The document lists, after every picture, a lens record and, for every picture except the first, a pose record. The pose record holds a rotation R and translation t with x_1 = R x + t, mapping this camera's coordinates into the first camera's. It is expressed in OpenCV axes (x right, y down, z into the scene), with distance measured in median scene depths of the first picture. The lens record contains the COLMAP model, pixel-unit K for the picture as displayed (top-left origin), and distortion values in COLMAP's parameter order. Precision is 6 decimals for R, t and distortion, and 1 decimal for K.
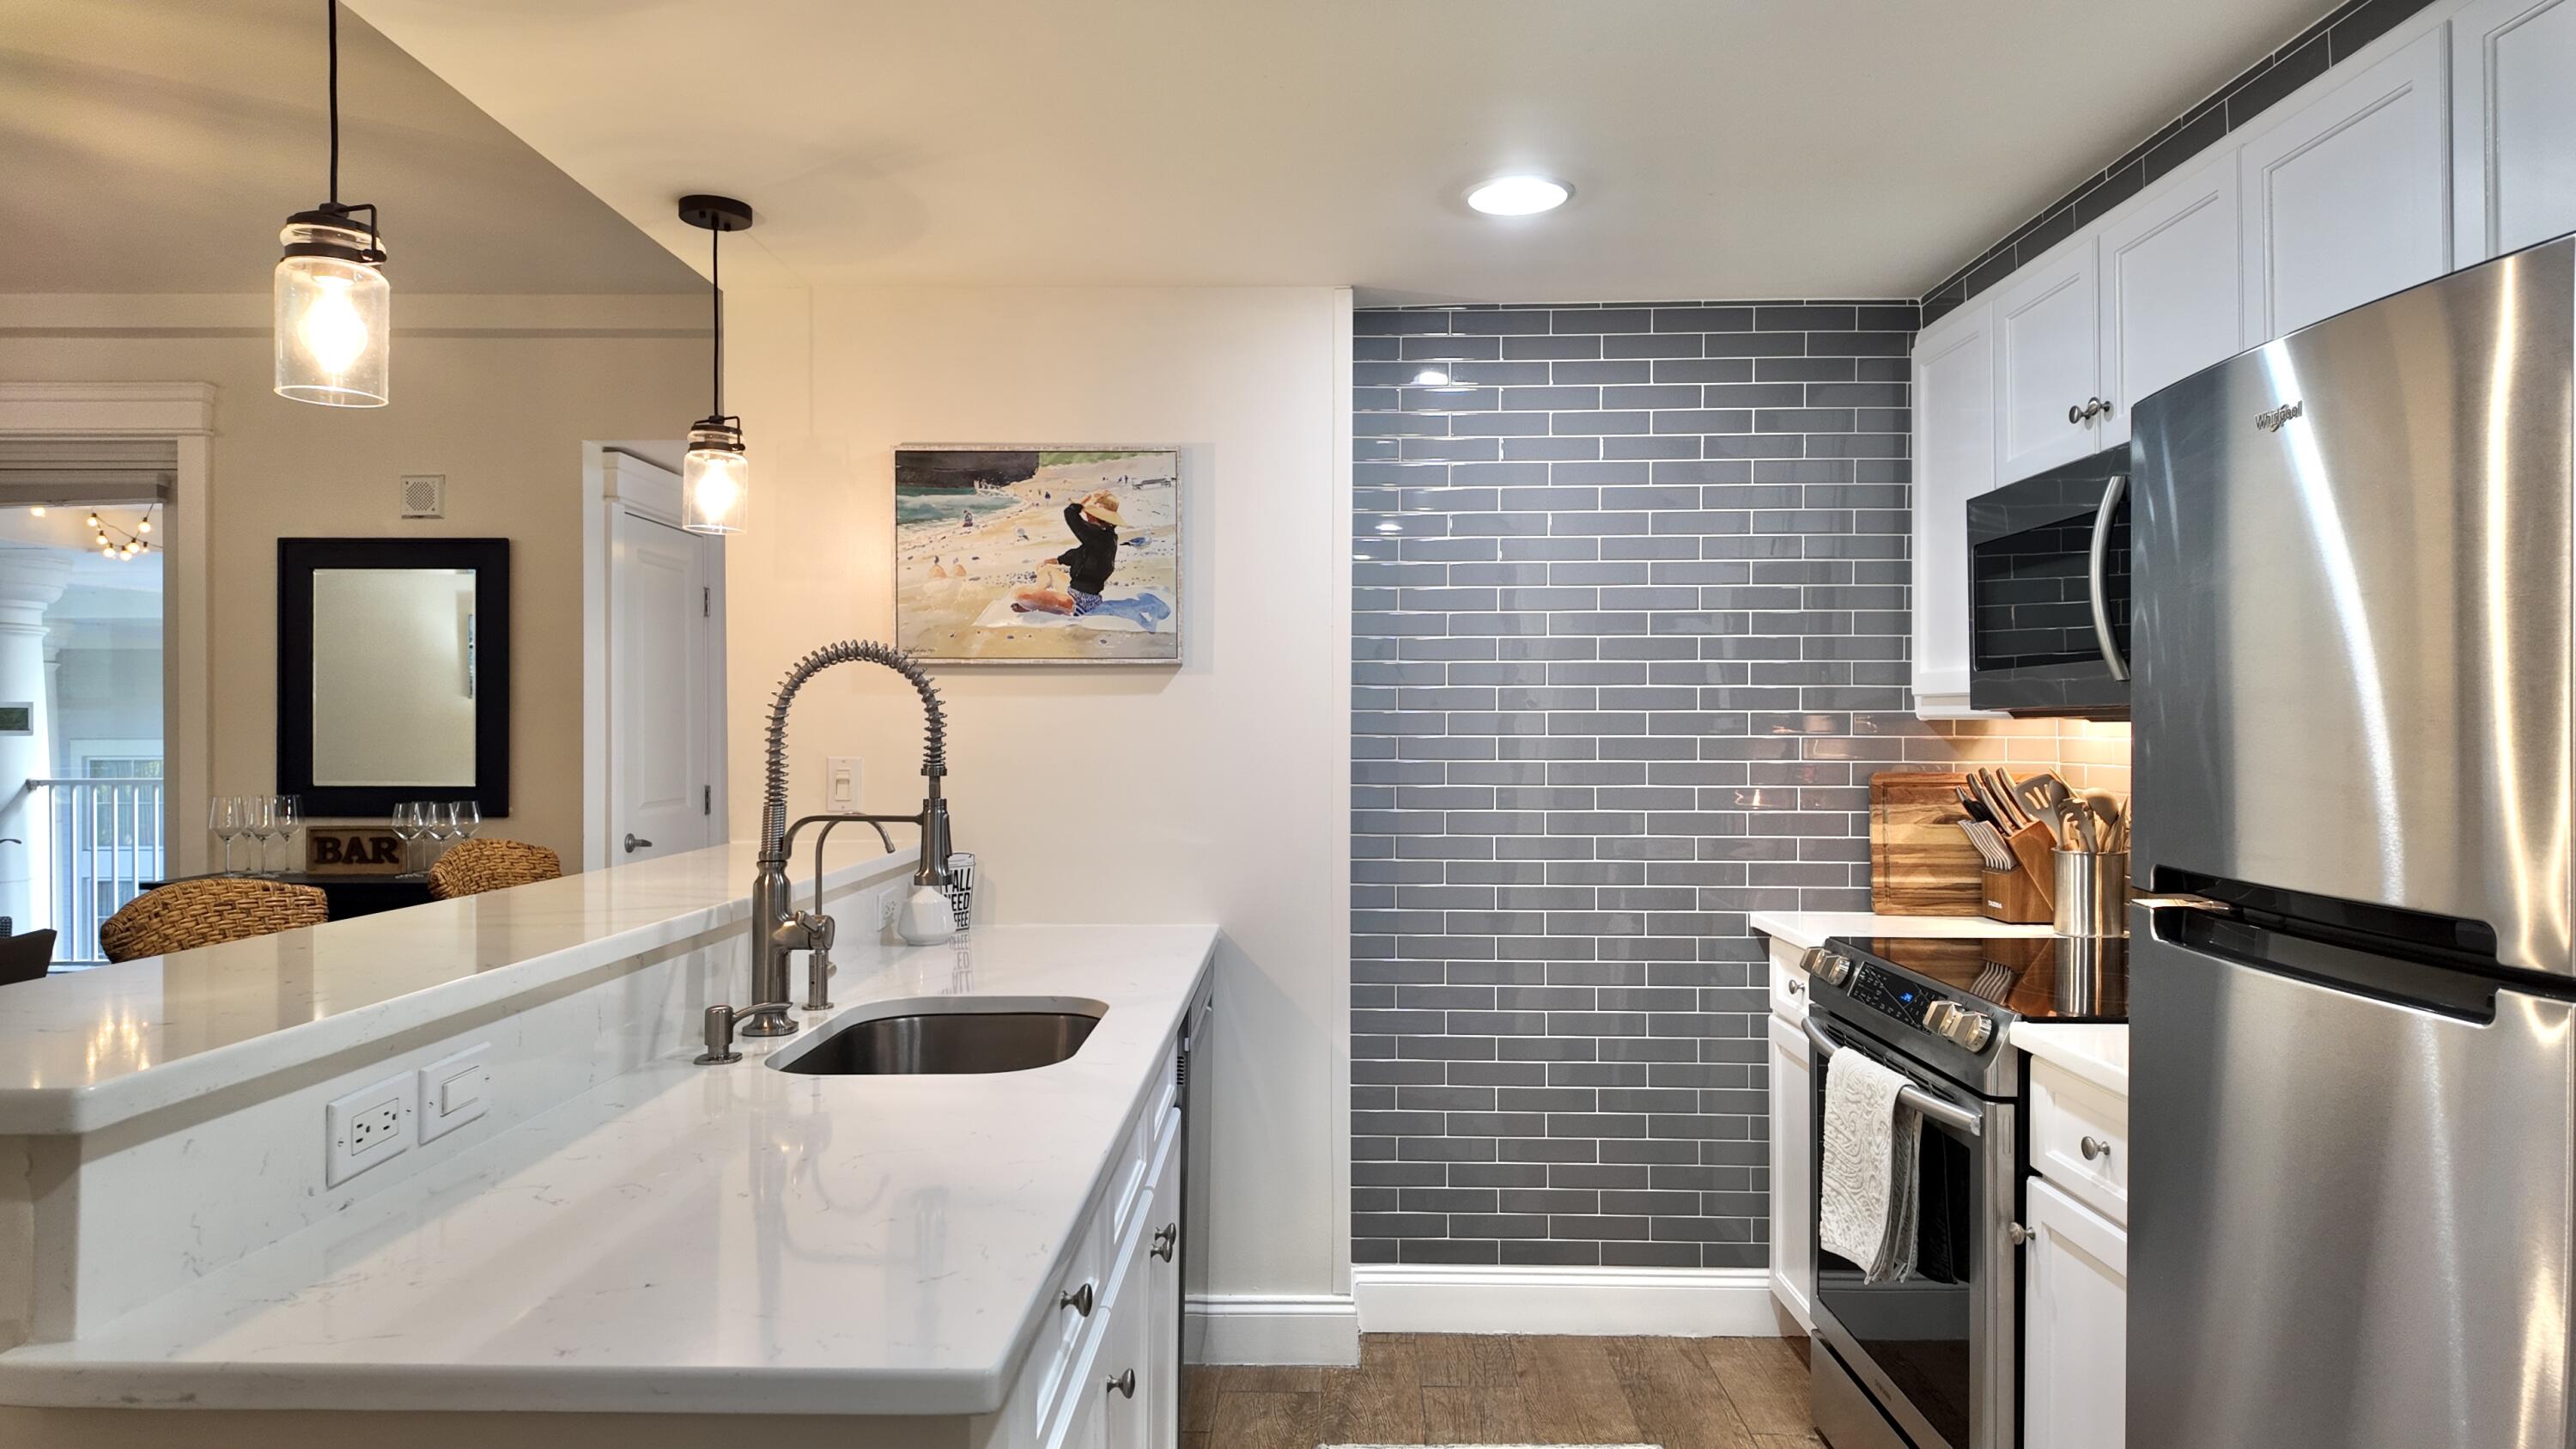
lens RADIAL K [[1522.3, 0, 1290.1], [0, 1522.3, 716.8], [0, 0, 1]] dist [0.131613, -0.204766]
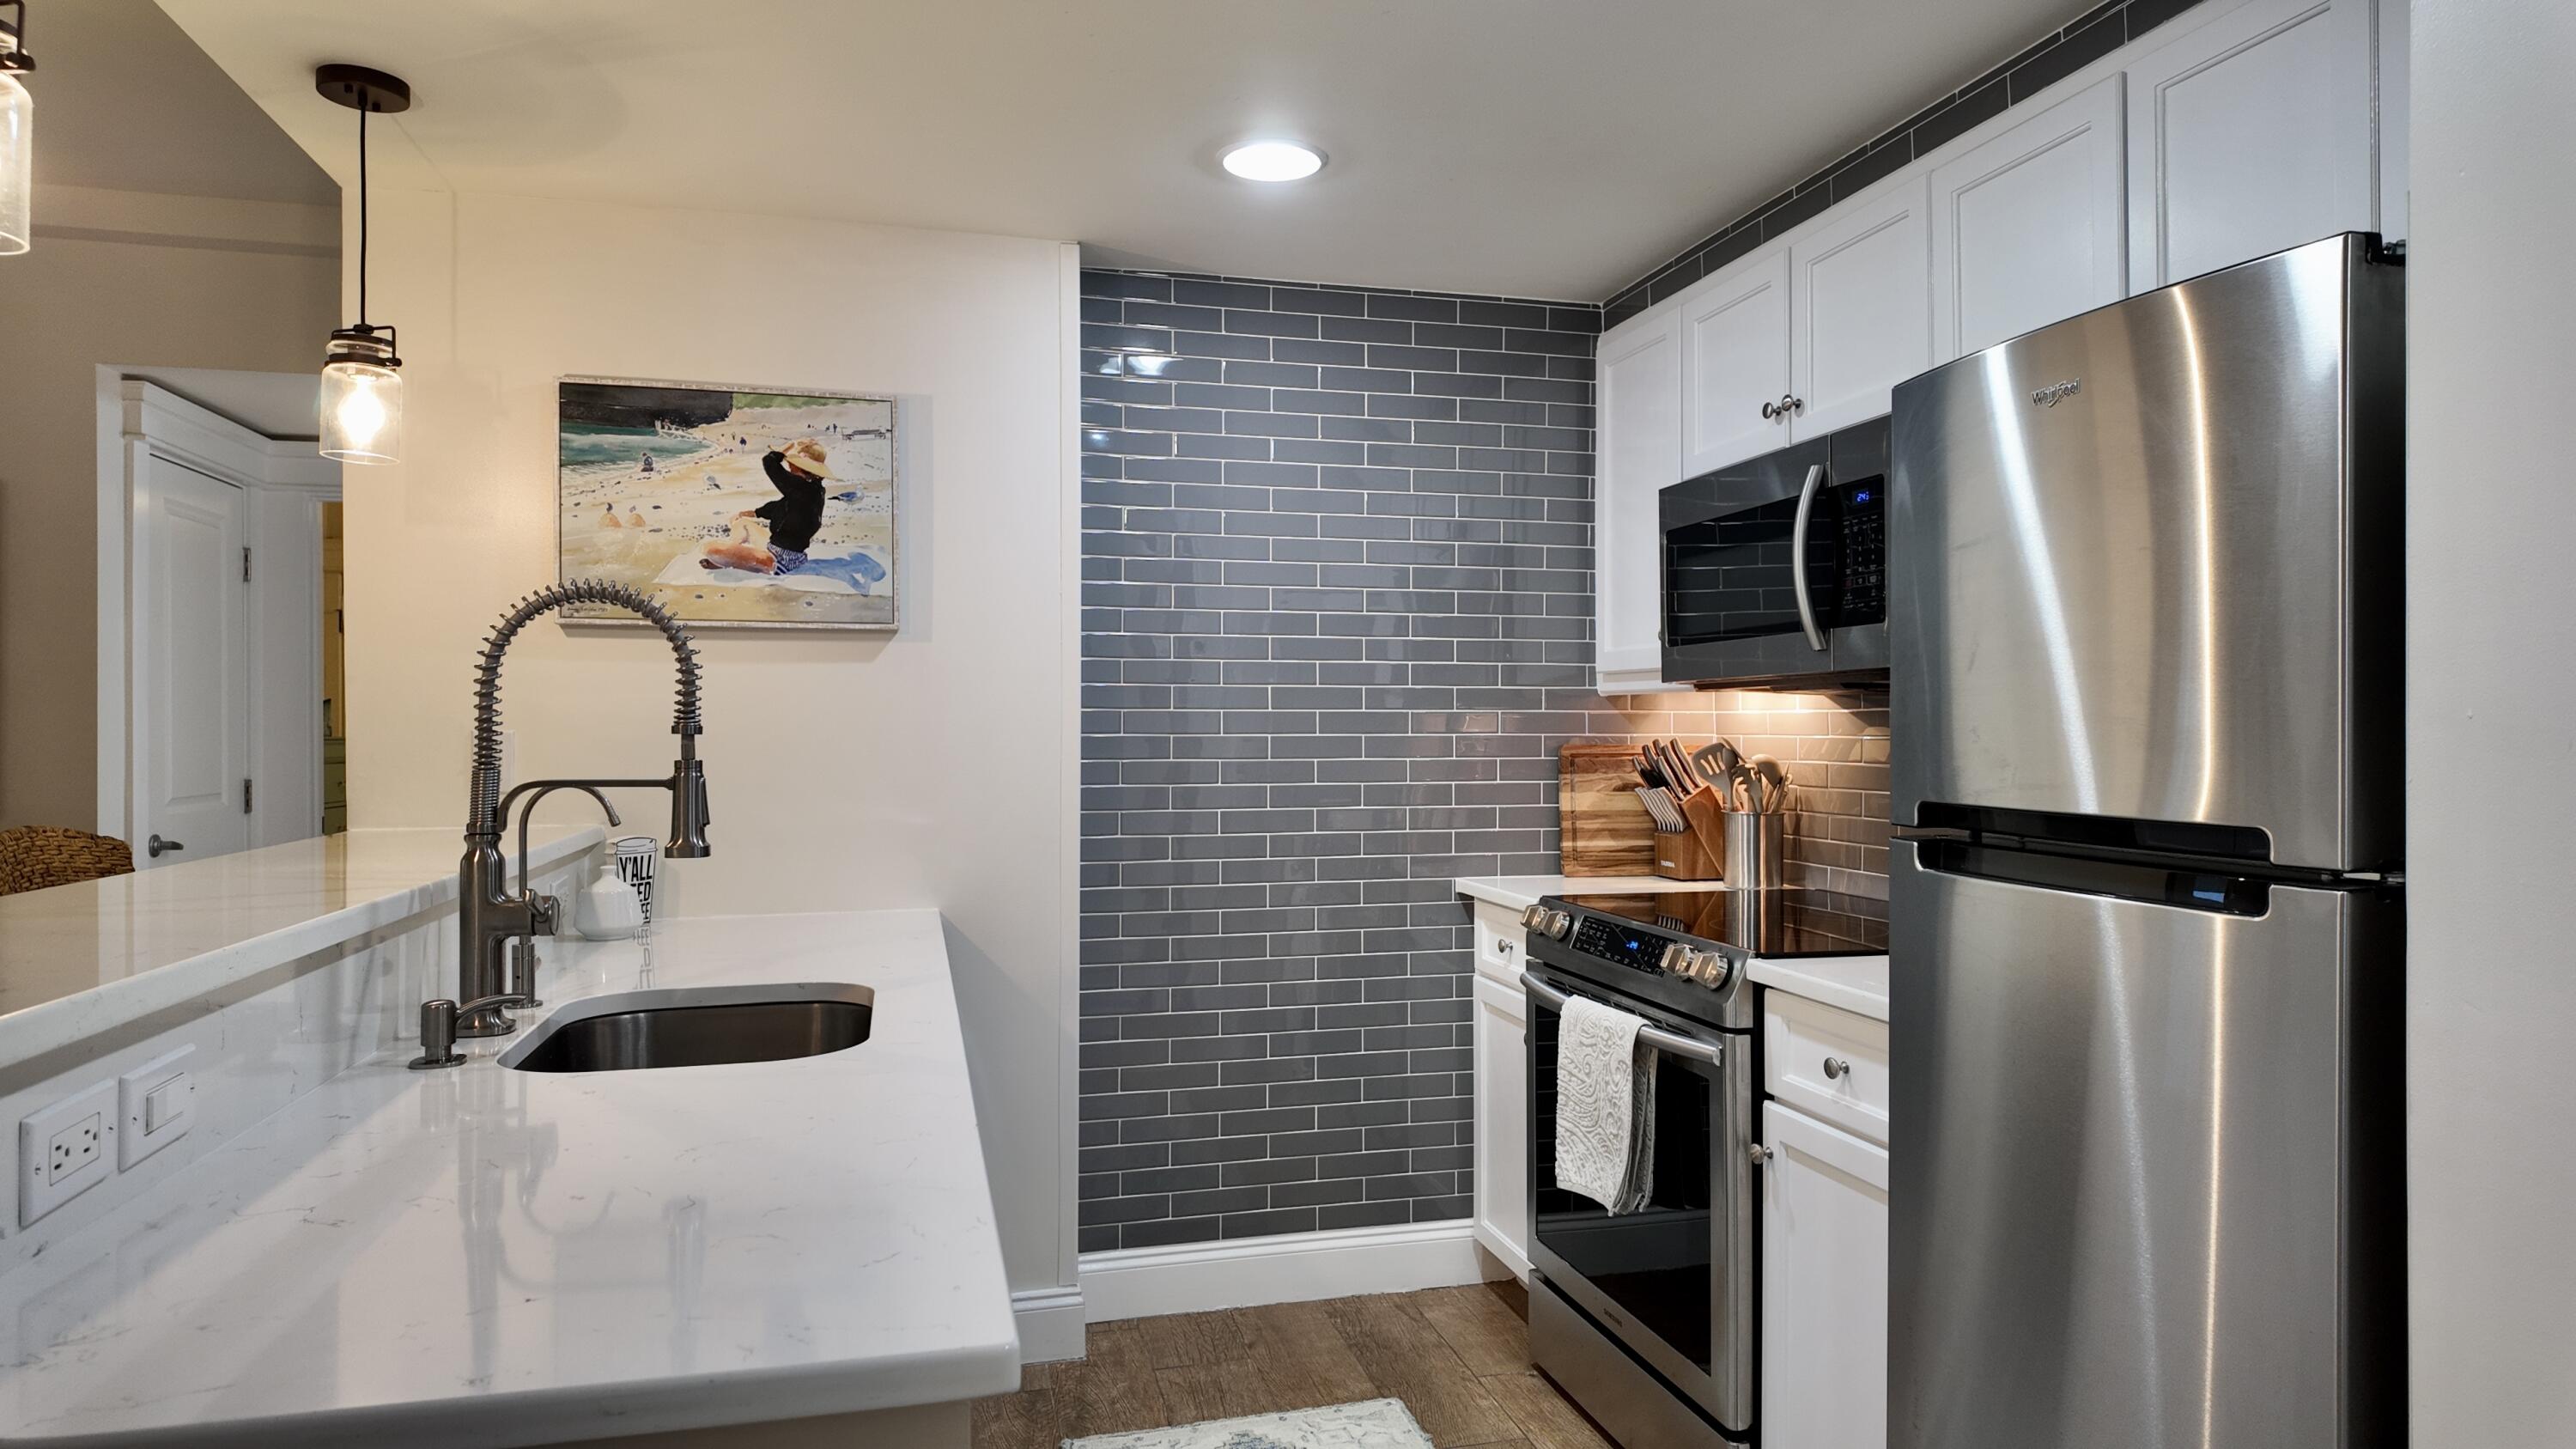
lens RADIAL K [[1522.3, 0, 1290.1], [0, 1522.3, 716.8], [0, 0, 1]] dist [0.131613, -0.204766]
pose [[0.963007, 0.001846, 0.269472, -0.098880], [-0.001356, 0.999997, -0.002005, 0.021276], [-0.269475, 0.001566, 0.963006, 0.033344]]
